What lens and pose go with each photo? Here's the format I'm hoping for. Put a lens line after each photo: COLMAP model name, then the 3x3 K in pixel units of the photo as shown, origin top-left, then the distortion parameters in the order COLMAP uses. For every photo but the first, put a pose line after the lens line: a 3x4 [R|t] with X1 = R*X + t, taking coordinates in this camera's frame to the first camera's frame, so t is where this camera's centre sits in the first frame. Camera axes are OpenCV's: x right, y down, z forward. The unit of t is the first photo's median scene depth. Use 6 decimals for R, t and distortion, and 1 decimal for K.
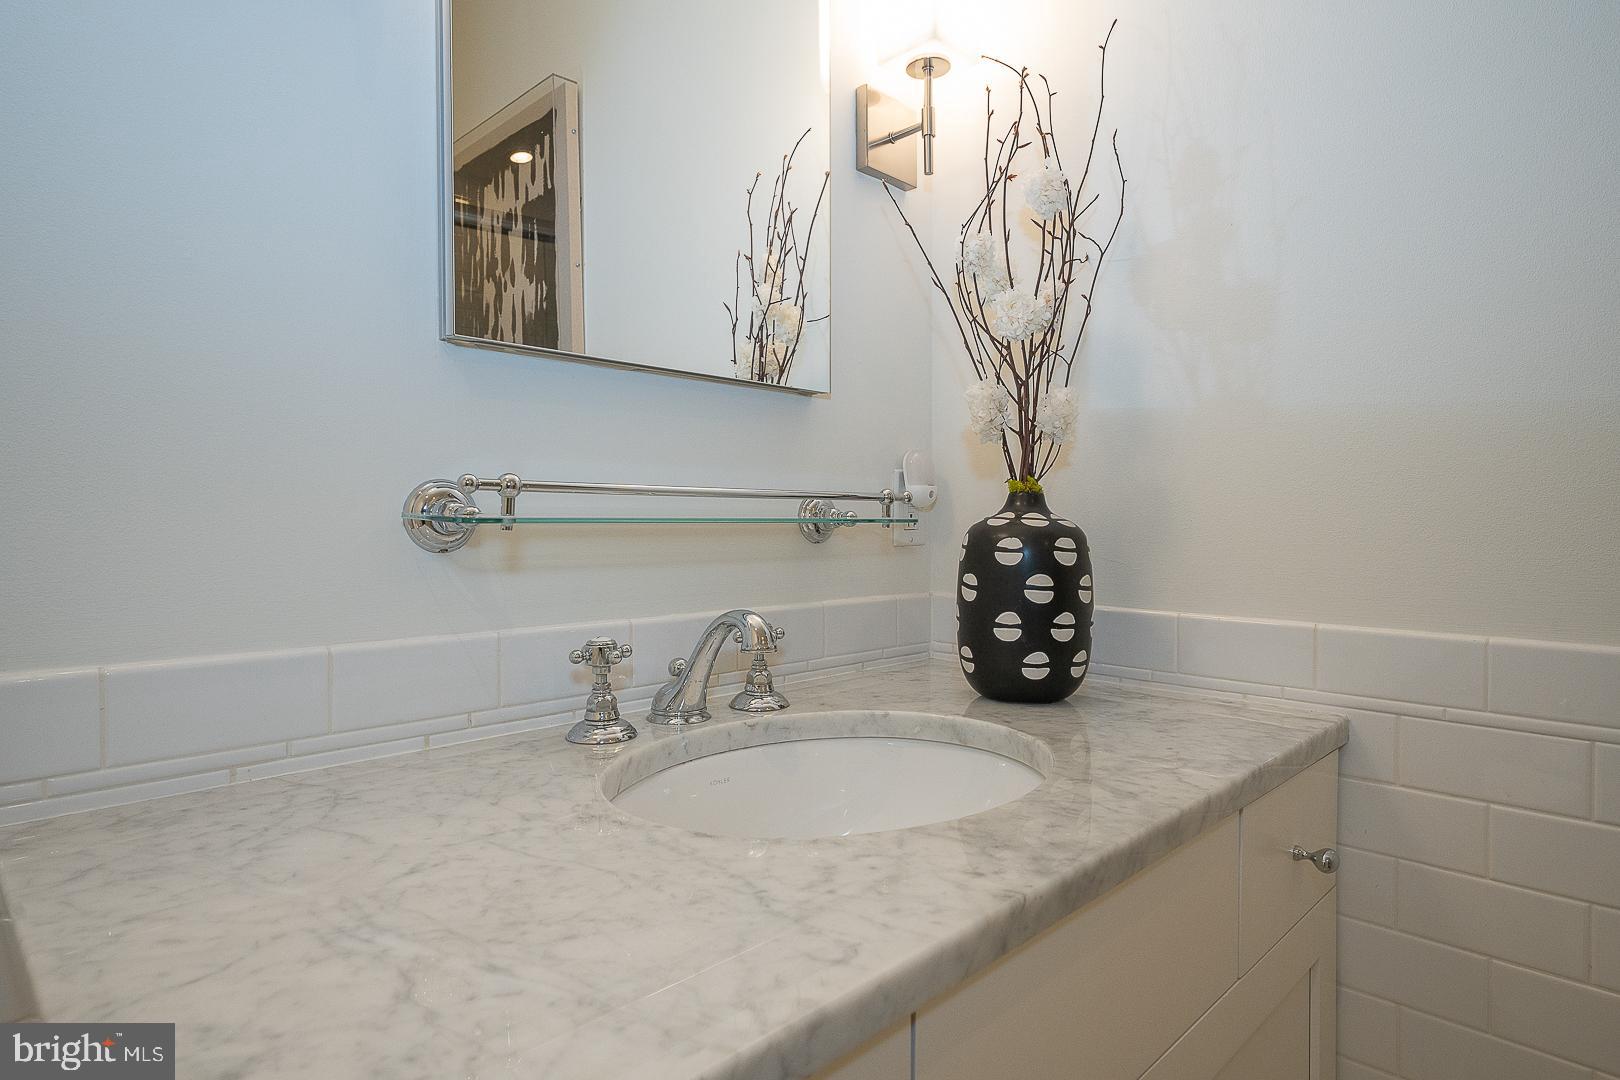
lens RADIAL K [[912.8, 0, 807.5], [0, 912.8, 537.1], [0, 0, 1]] dist [-0.005951, -0.000209]
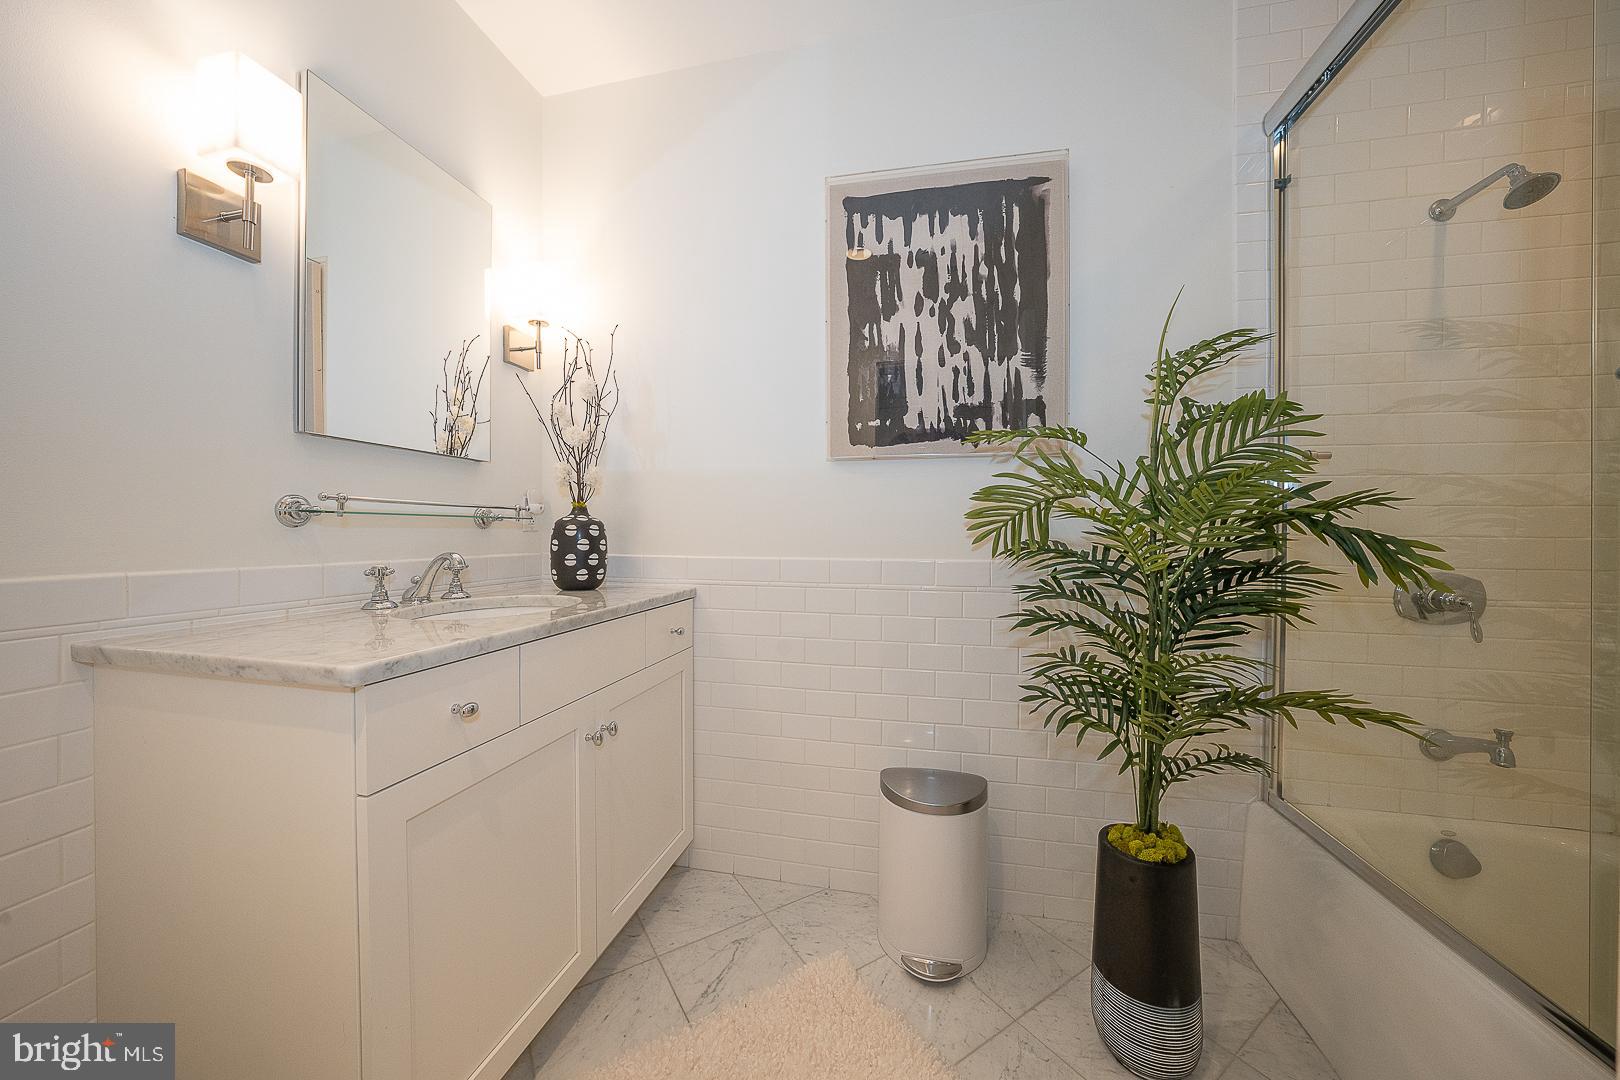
lens RADIAL K [[562.2, 0, 806.3], [0, 562.2, 535.8], [0, 0, 1]] dist [-0.010292, 0.000055]
pose [[0.853319, -0.001084, 0.521388, -0.033431], [0.005222, 0.999965, -0.006468, 0.042172], [-0.521363, 0.008242, 0.853295, -0.638692]]
